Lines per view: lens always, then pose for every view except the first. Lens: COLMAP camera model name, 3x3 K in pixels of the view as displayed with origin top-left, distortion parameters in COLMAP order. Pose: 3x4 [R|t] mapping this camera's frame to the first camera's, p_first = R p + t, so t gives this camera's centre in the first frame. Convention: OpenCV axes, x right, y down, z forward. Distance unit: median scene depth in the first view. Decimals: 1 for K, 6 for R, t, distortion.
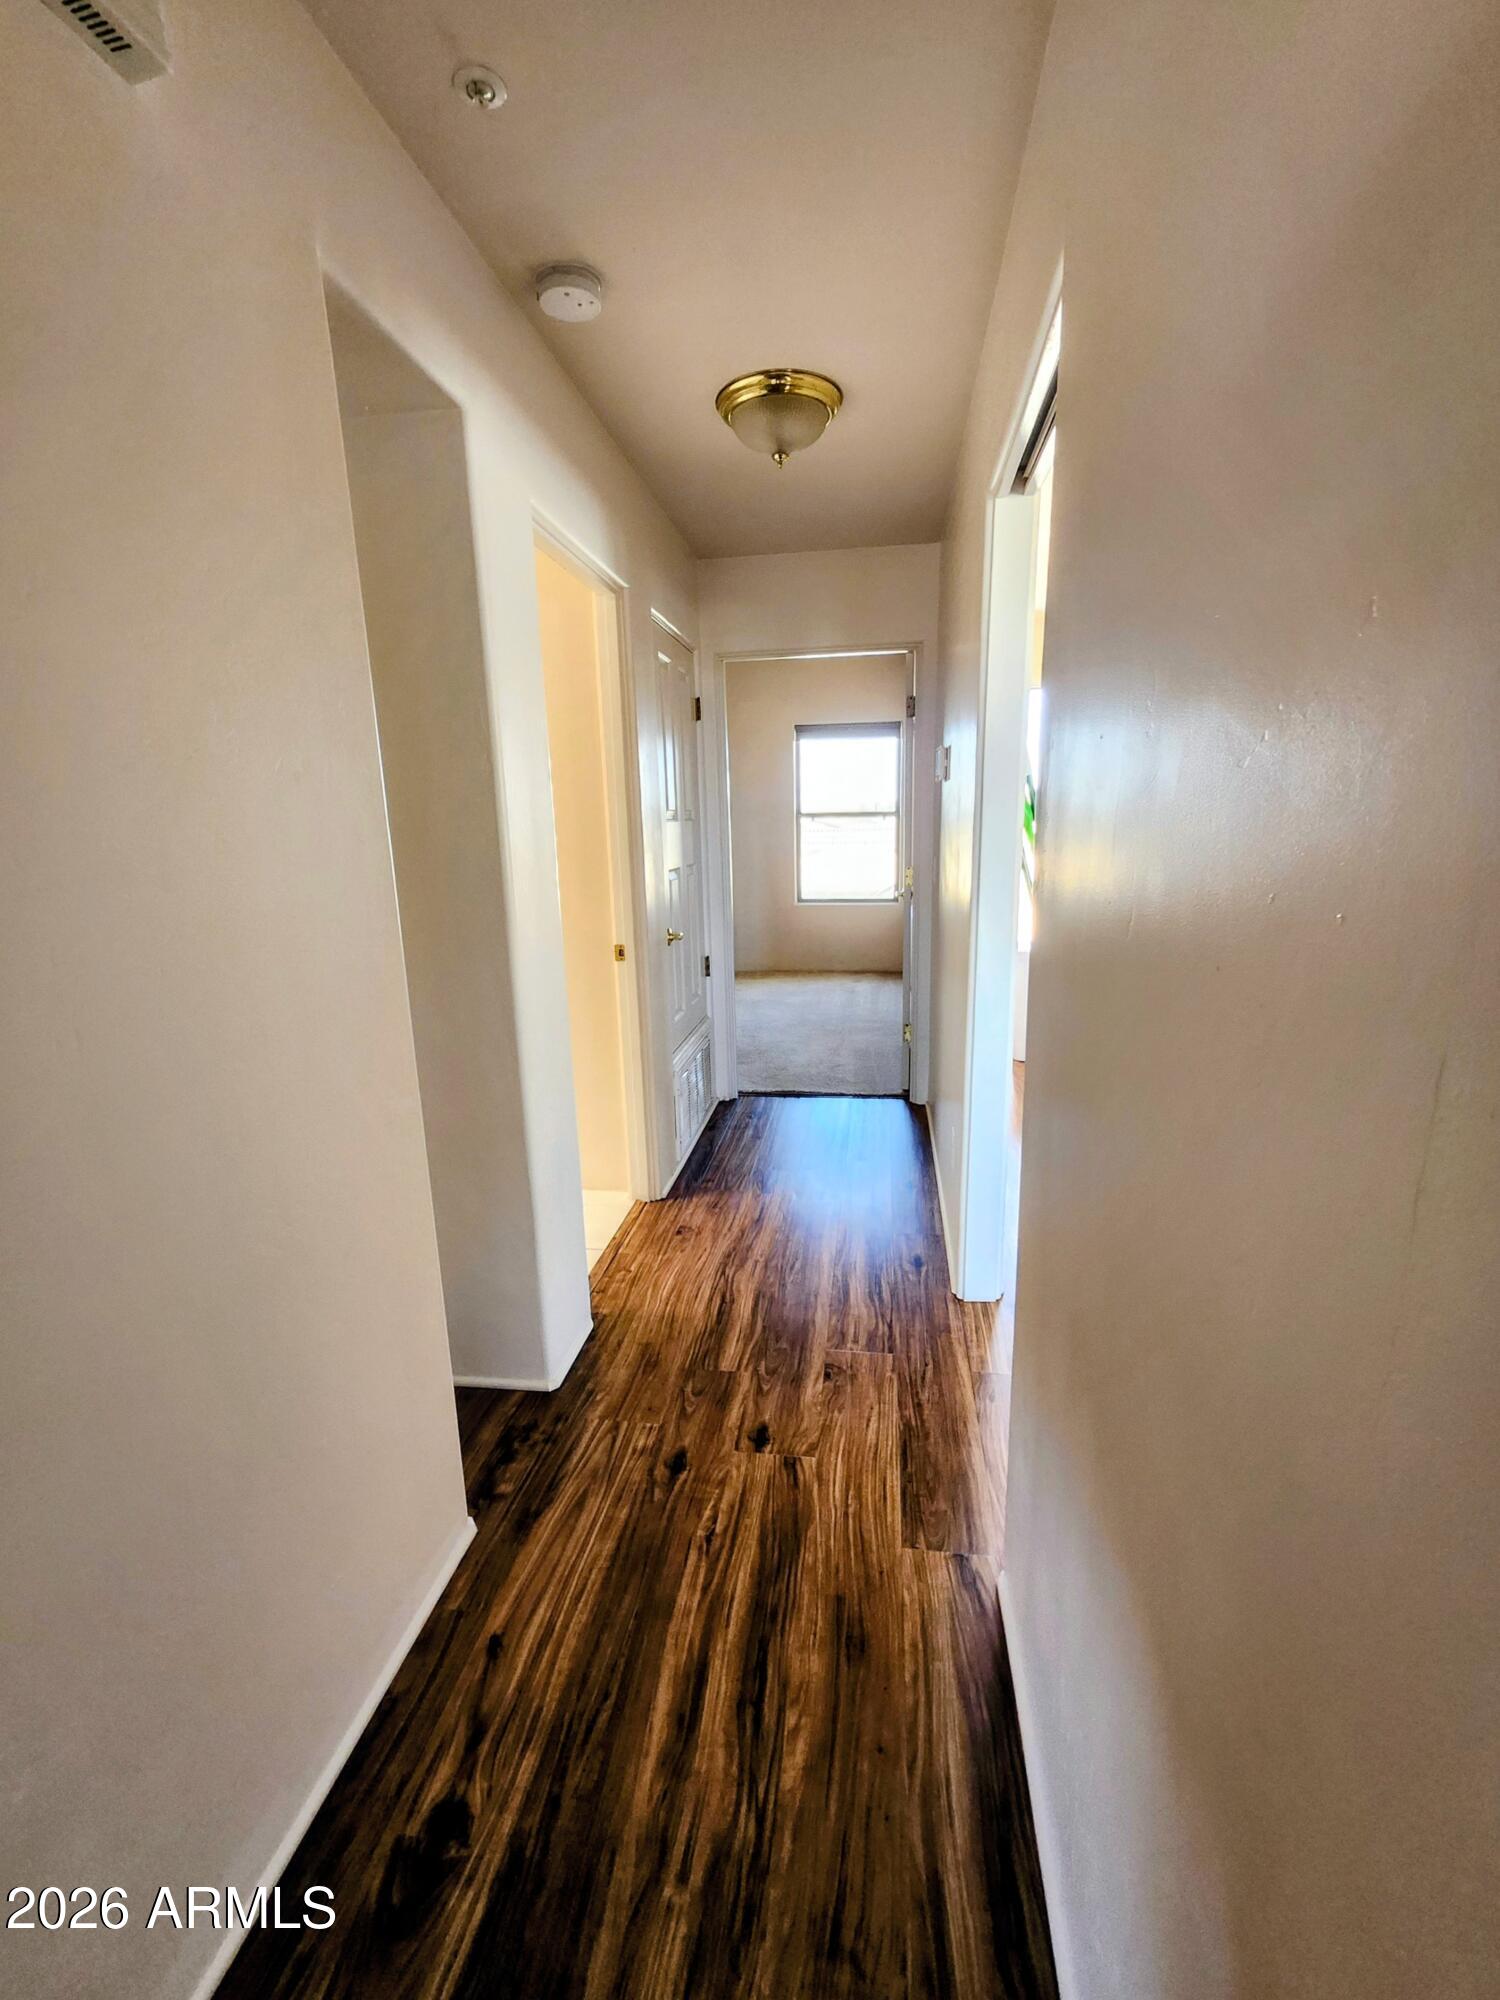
lens RADIAL K [[803.0, 0, 750.0], [0, 803.0, 1000.0], [0, 0, 1]] dist [-0.001781, 0.000030]
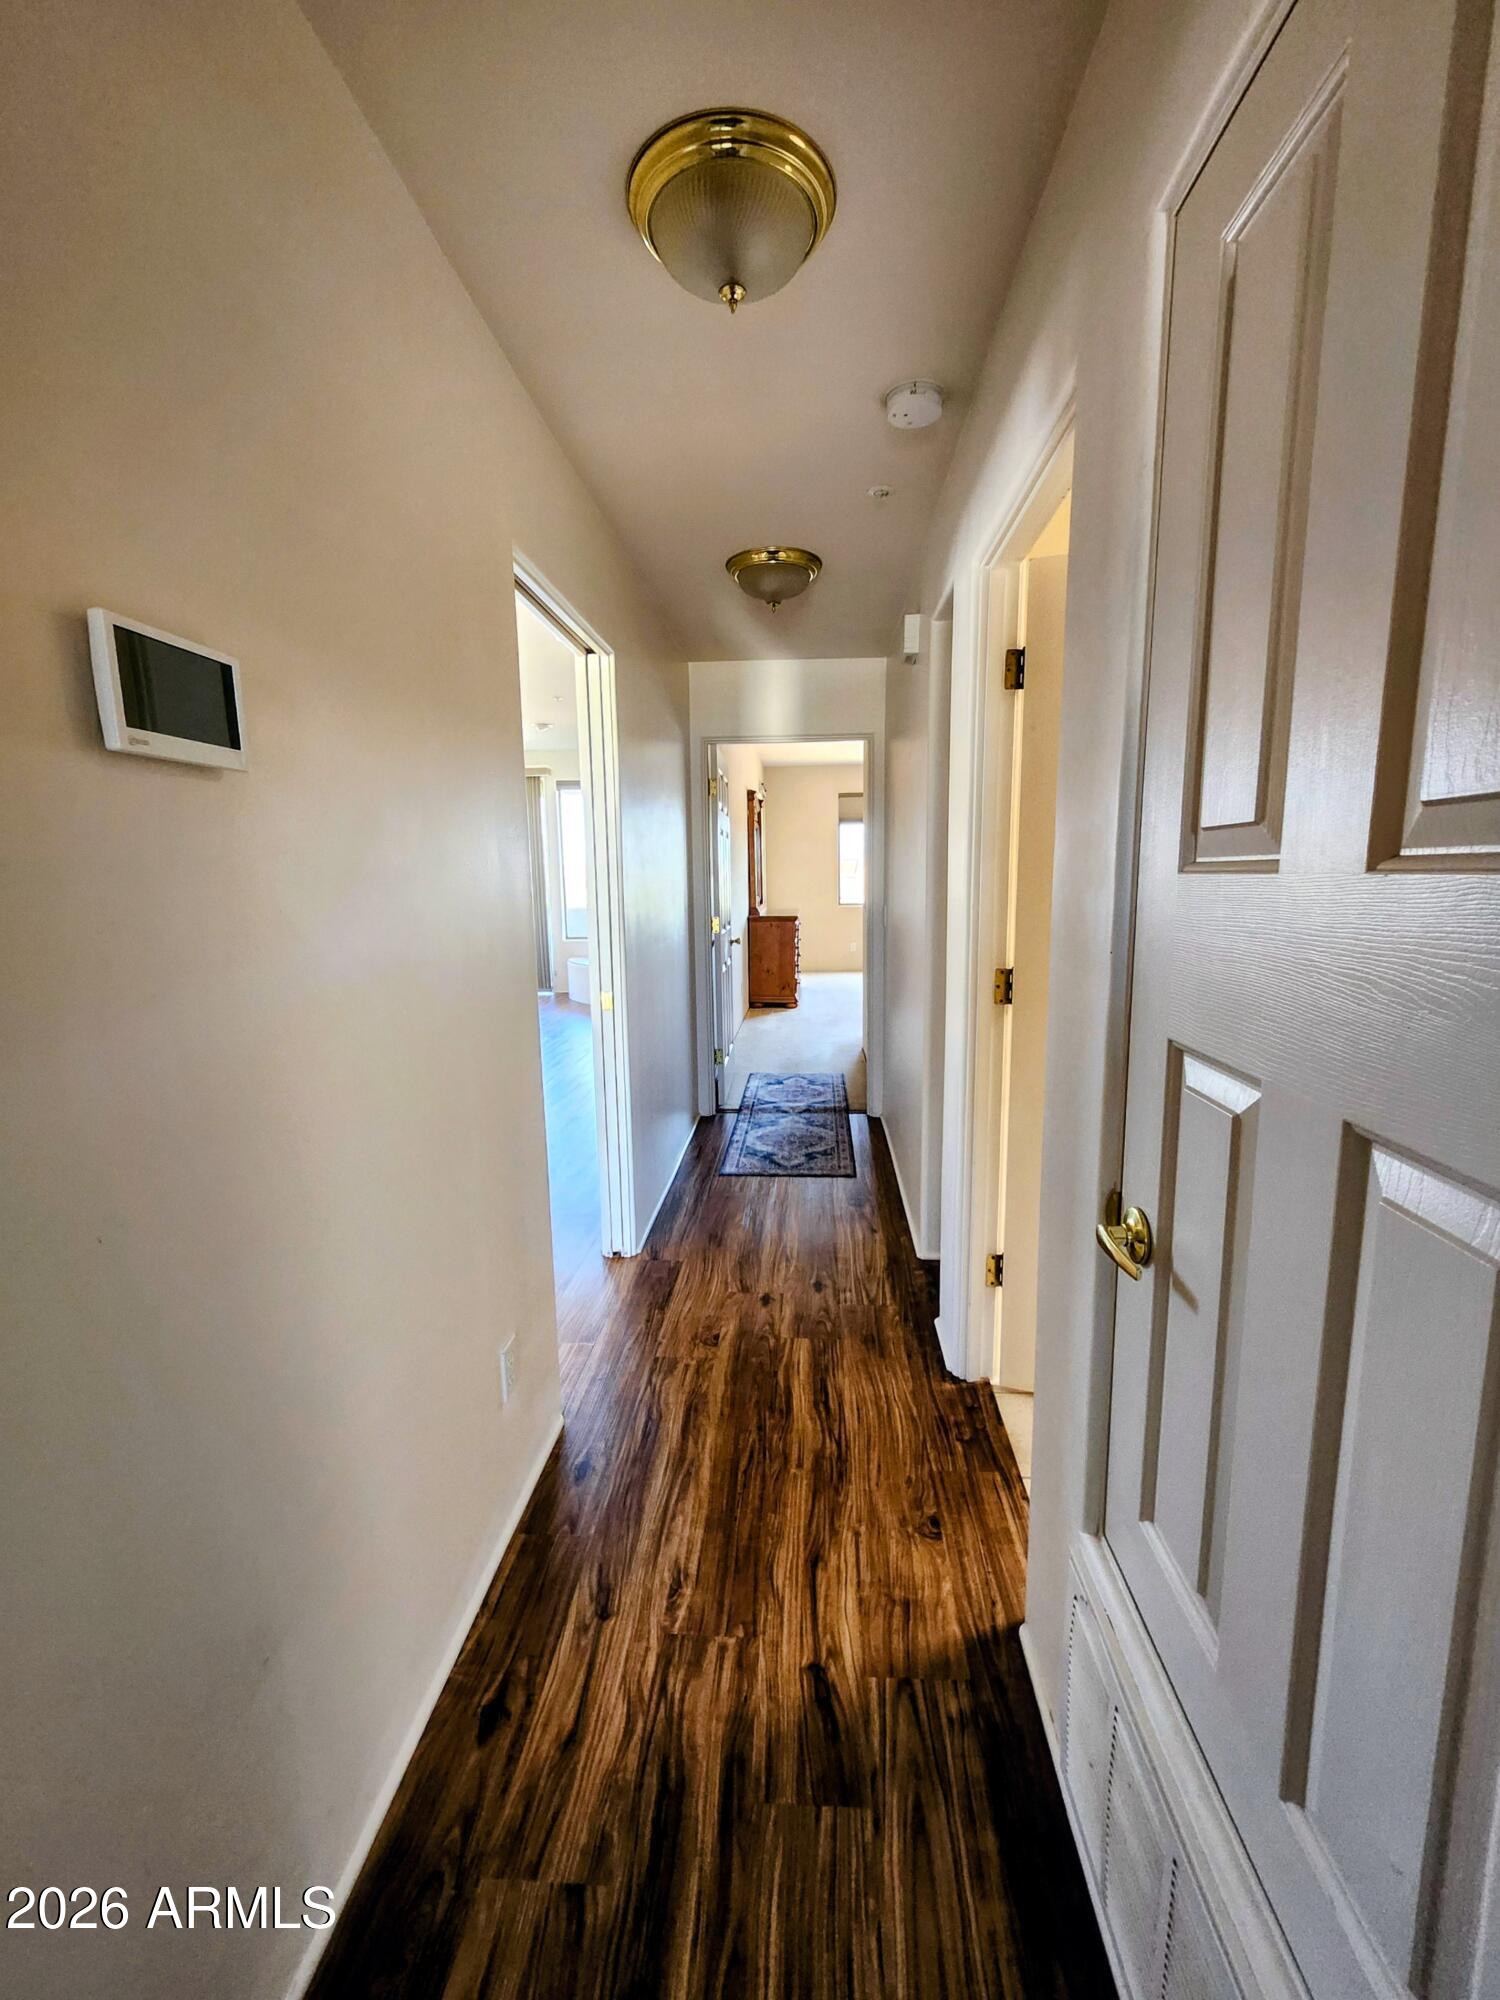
lens RADIAL K [[803.0, 0, 750.0], [0, 803.0, 1000.0], [0, 0, 1]] dist [-0.001781, 0.000030]
pose [[-0.996061, 0.050571, -0.072832, 0.107004], [0.020013, 0.928433, 0.370960, -0.432196], [0.086379, 0.368041, -0.925788, 1.904352]]
